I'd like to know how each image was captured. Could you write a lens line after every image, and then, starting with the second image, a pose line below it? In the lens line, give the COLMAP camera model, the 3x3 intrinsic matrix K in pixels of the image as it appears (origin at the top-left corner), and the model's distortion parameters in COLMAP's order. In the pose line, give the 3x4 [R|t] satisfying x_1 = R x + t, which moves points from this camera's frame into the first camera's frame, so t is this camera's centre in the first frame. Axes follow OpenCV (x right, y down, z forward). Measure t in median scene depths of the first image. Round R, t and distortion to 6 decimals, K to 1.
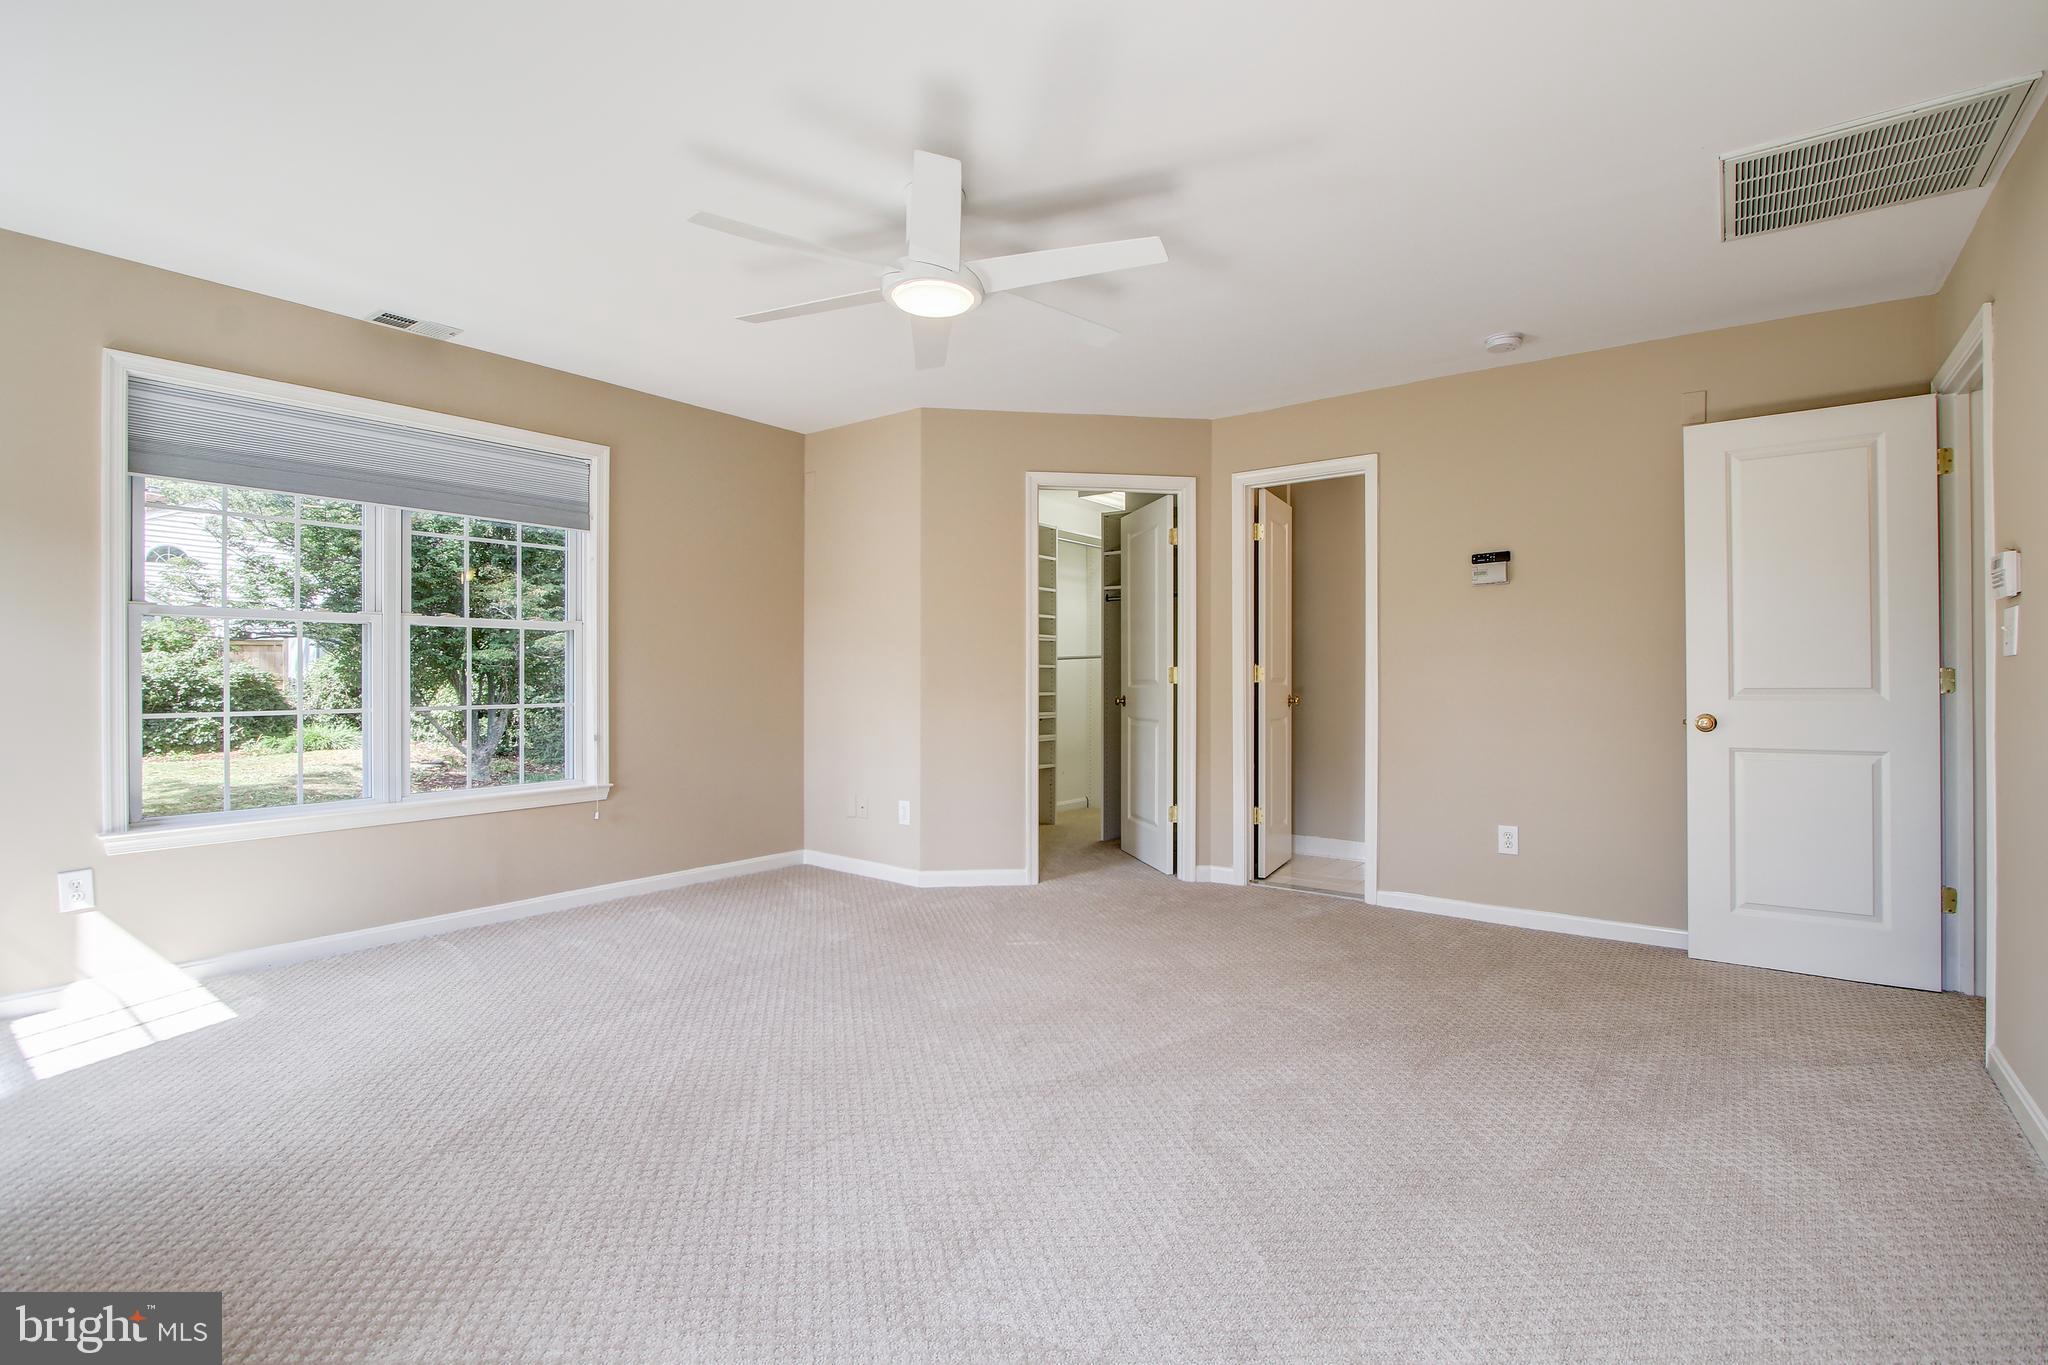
lens RADIAL K [[932.5, 0, 1028.1], [0, 932.5, 674.1], [0, 0, 1]] dist [-0.014223, -0.000459]
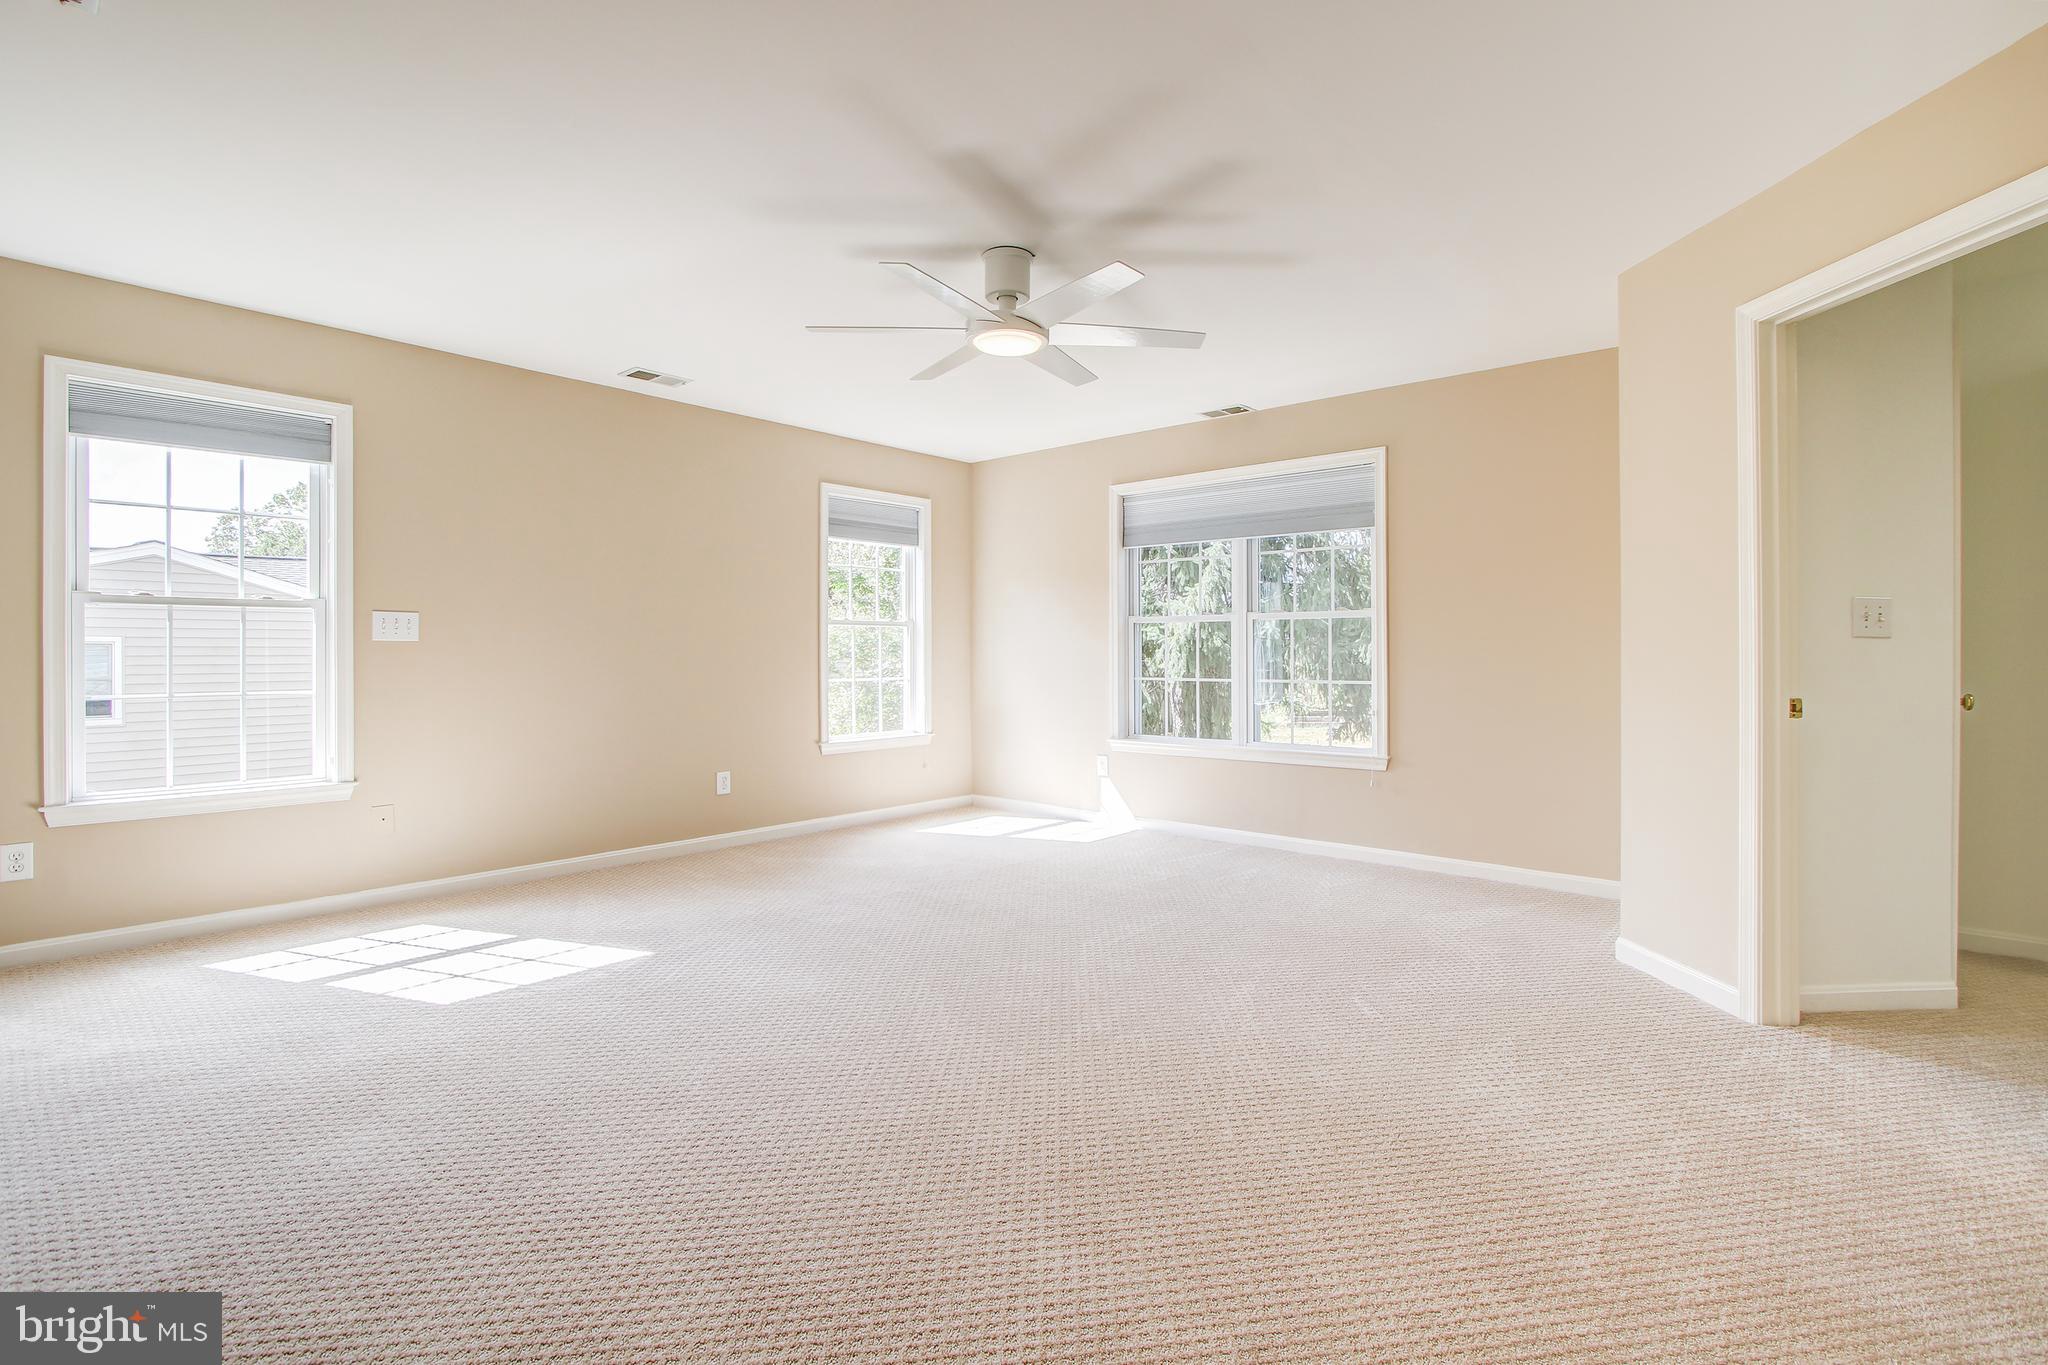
lens RADIAL K [[932.5, 0, 1026.8], [0, 932.5, 665.2], [0, 0, 1]] dist [-0.014223, -0.000459]
pose [[-0.058470, 0.005505, -0.998274, 0.892856], [-0.007659, 0.999953, 0.005963, 0.010337], [0.998260, 0.007994, -0.058426, 0.879652]]
